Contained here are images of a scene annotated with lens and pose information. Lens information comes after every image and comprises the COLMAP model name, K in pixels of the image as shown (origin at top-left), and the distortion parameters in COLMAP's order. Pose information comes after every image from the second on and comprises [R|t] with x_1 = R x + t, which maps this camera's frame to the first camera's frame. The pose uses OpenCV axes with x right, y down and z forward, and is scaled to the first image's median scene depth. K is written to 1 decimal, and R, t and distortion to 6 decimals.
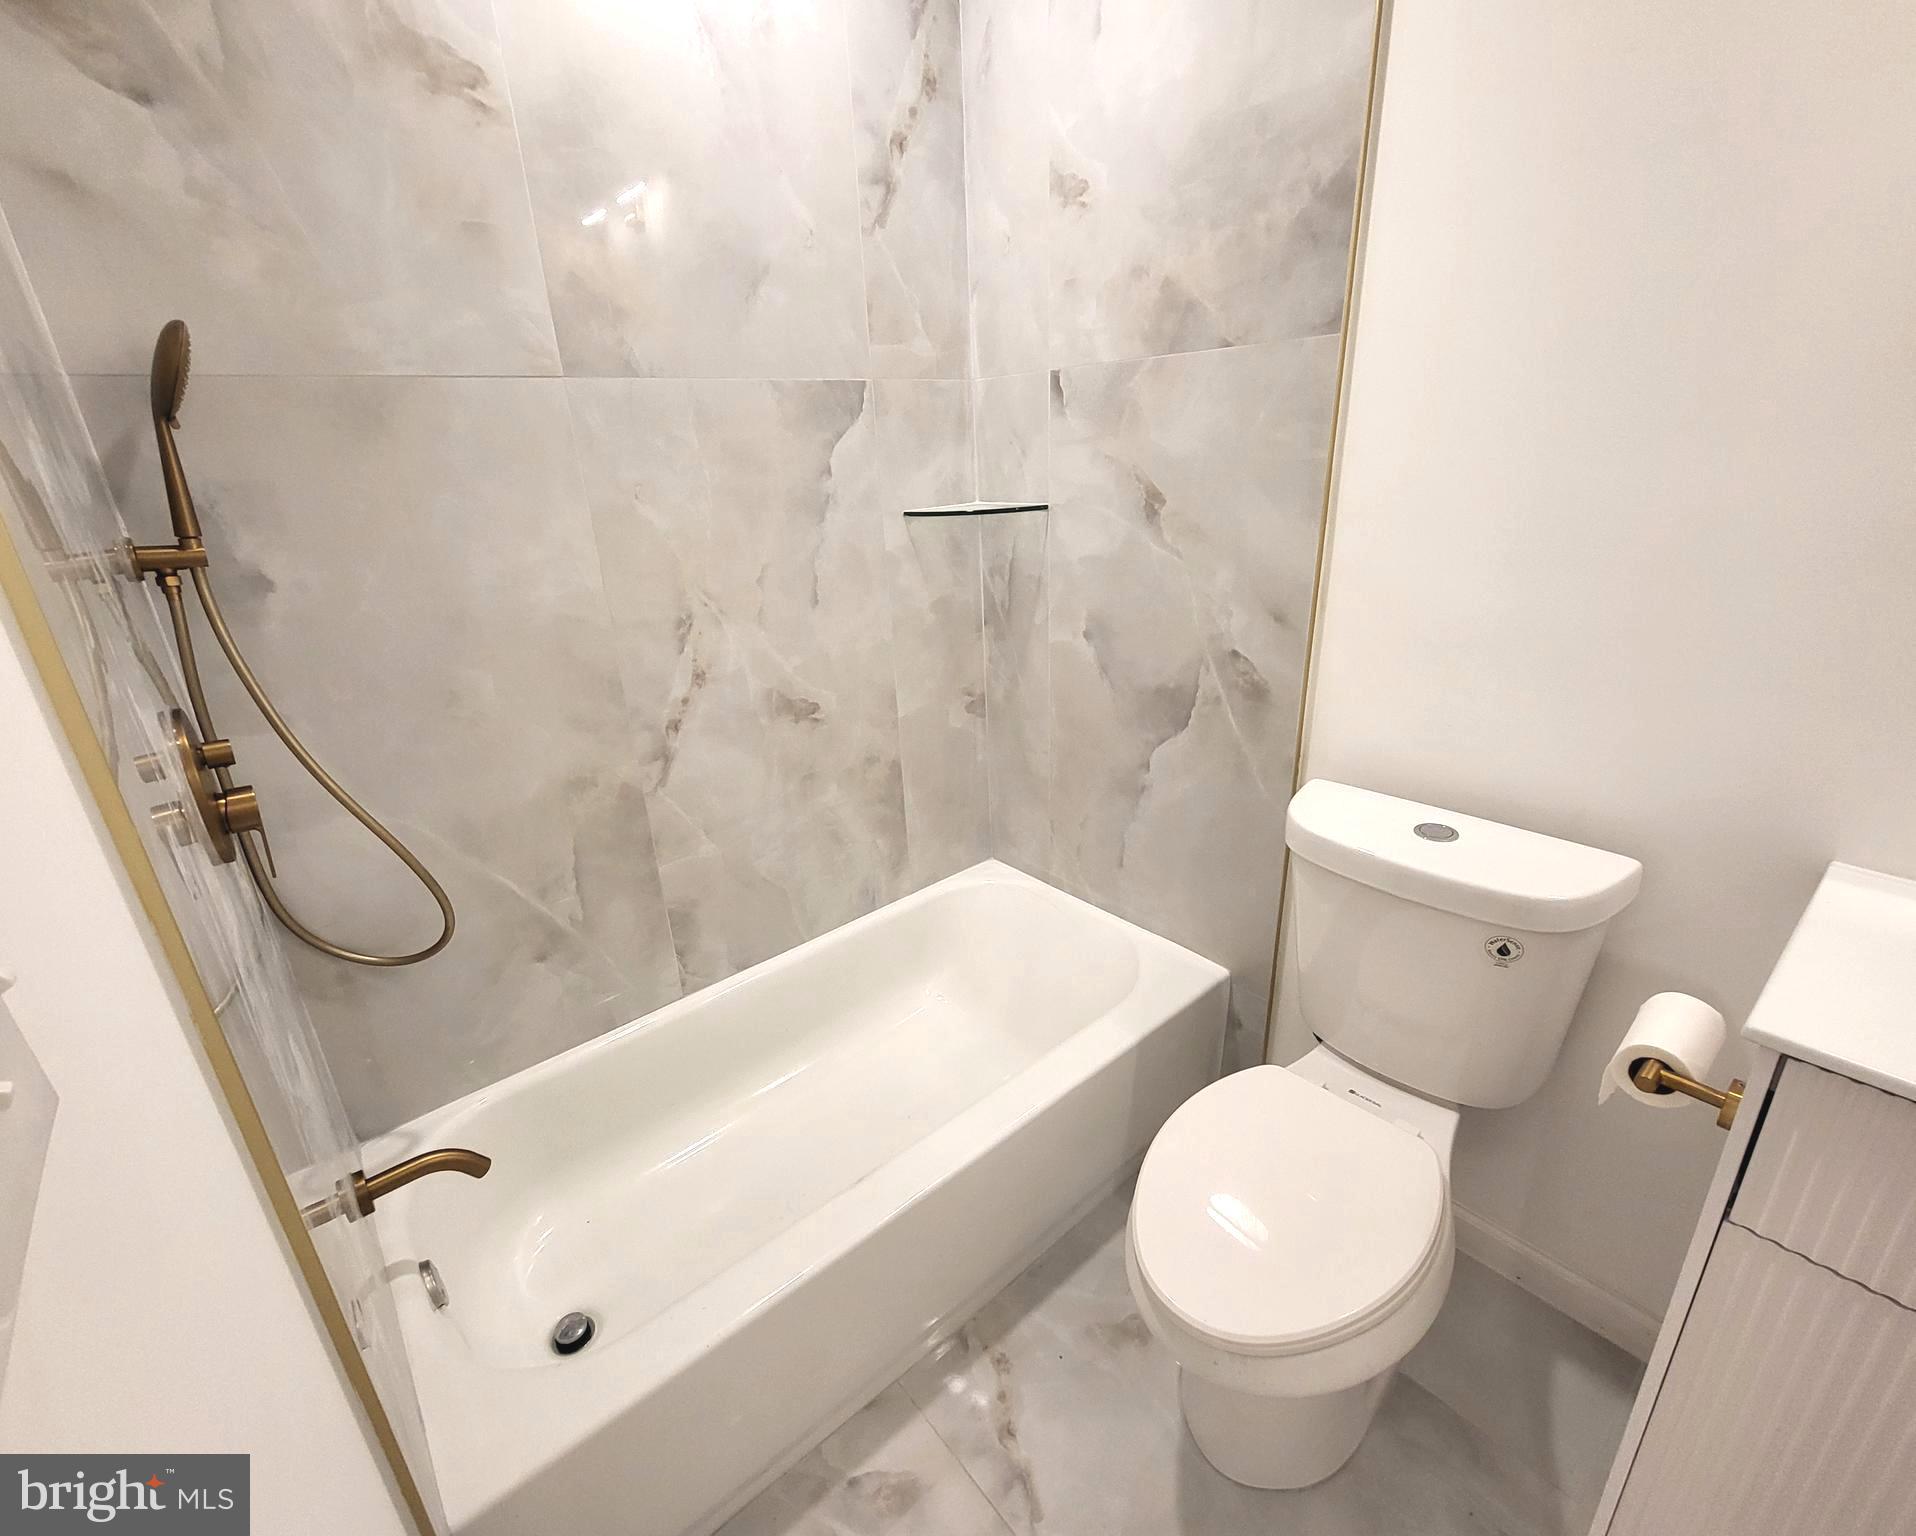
lens RADIAL K [[808.0, 0, 948.5], [0, 808.0, 766.8], [0, 0, 1]] dist [-0.000644, -0.000986]
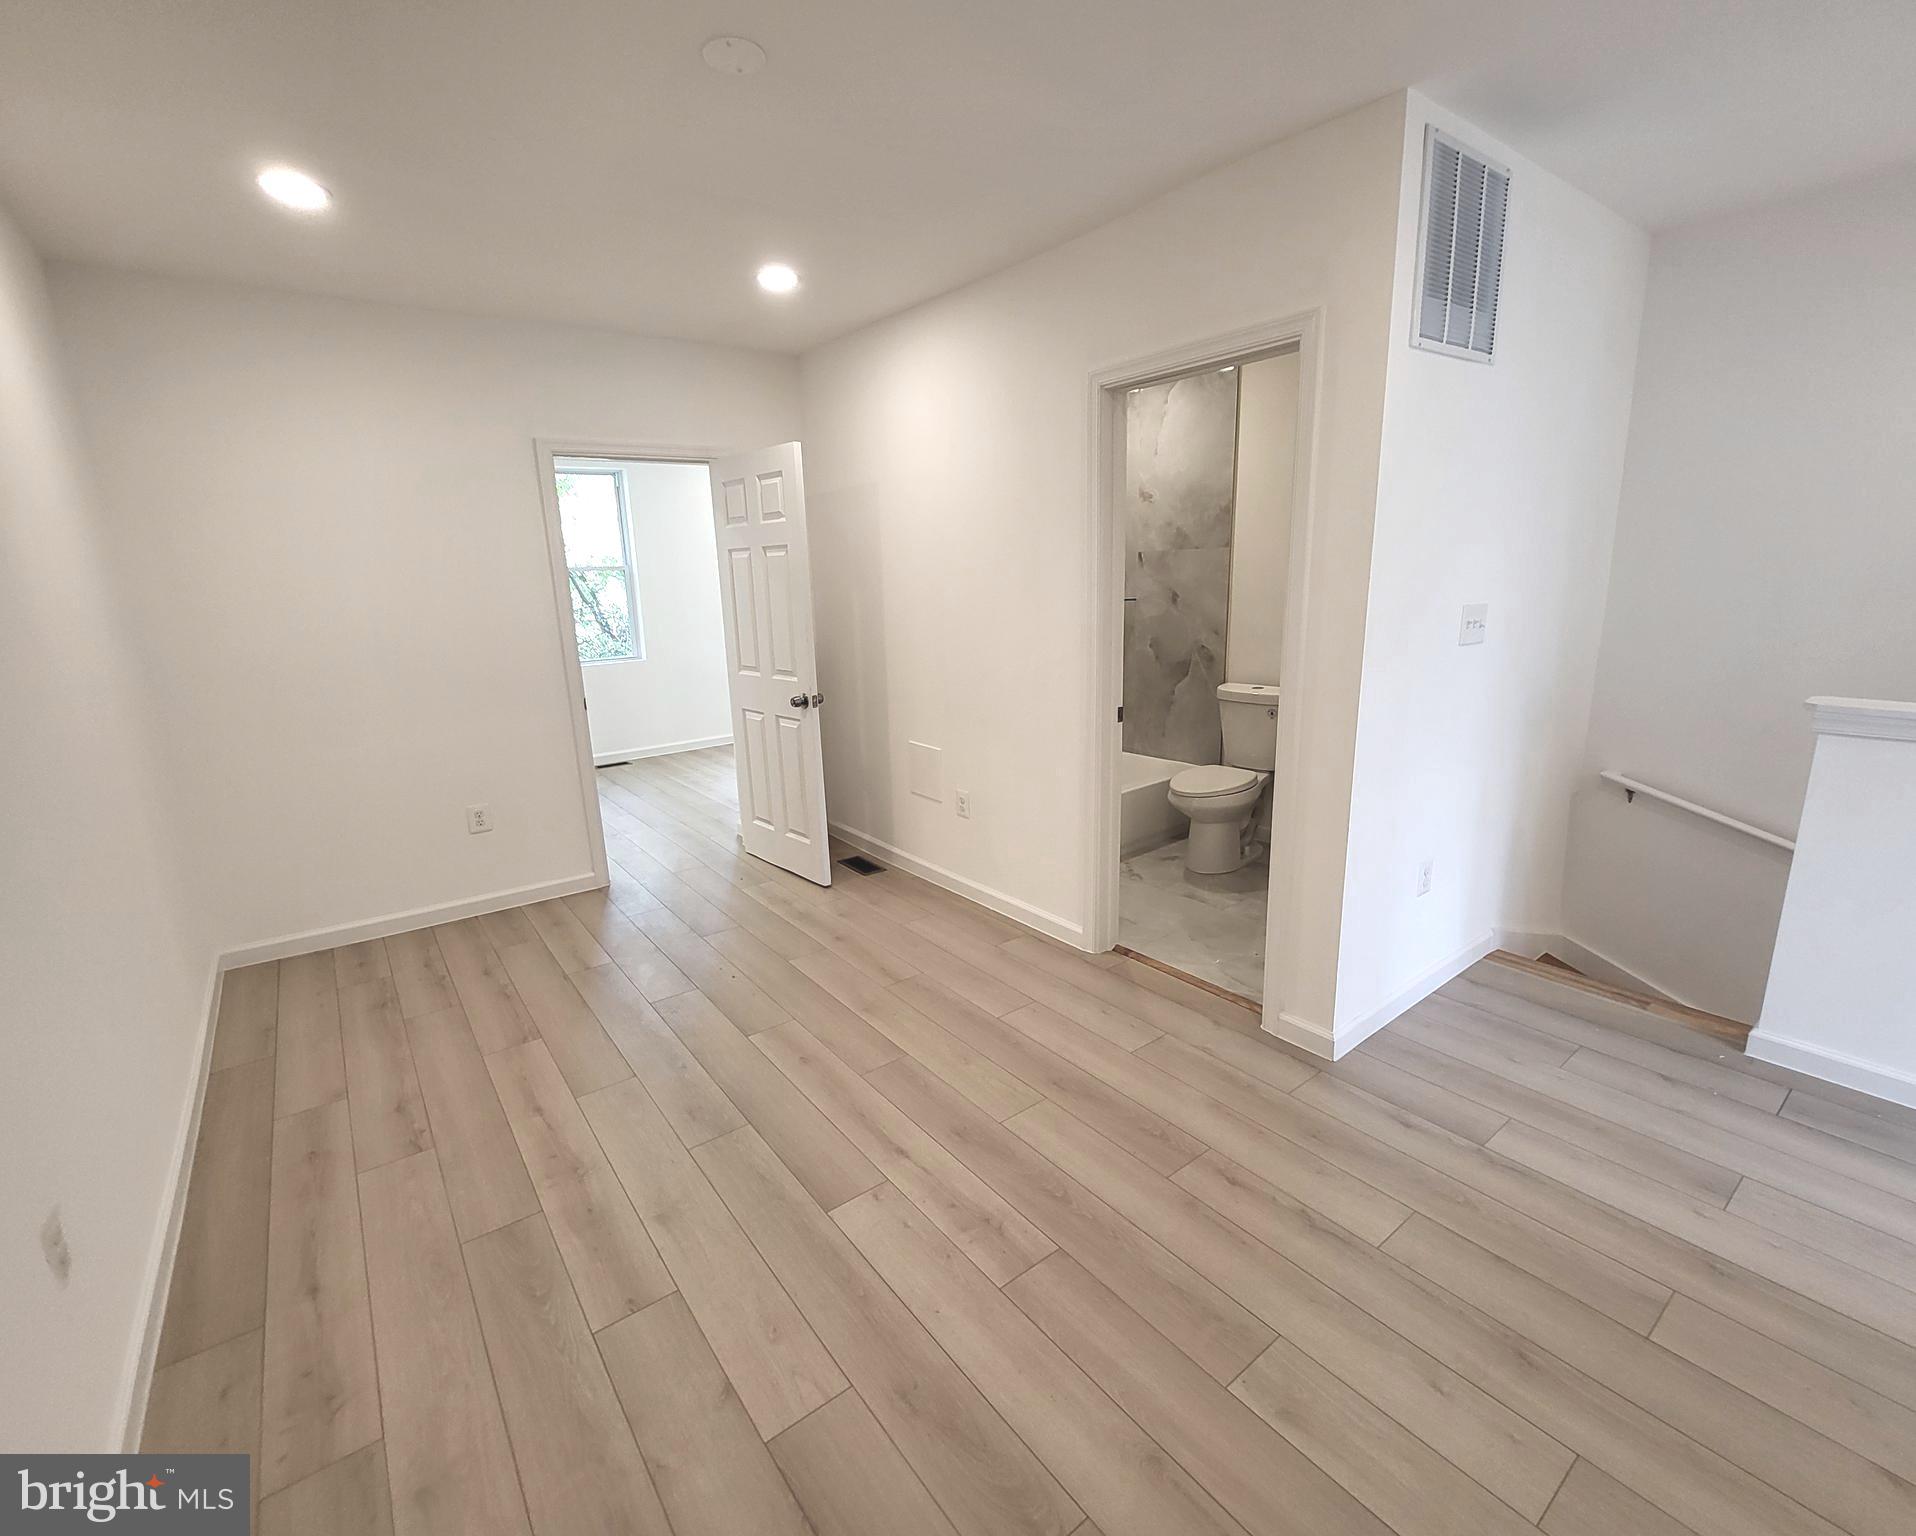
lens RADIAL K [[808.0, 0, 948.5], [0, 808.0, 766.8], [0, 0, 1]] dist [-0.000644, -0.000986]
pose [[0.998833, 0.023117, -0.042394, -0.441905], [-0.028389, 0.991331, -0.128288, 0.705532], [0.039061, 0.129341, 0.990830, -1.916672]]
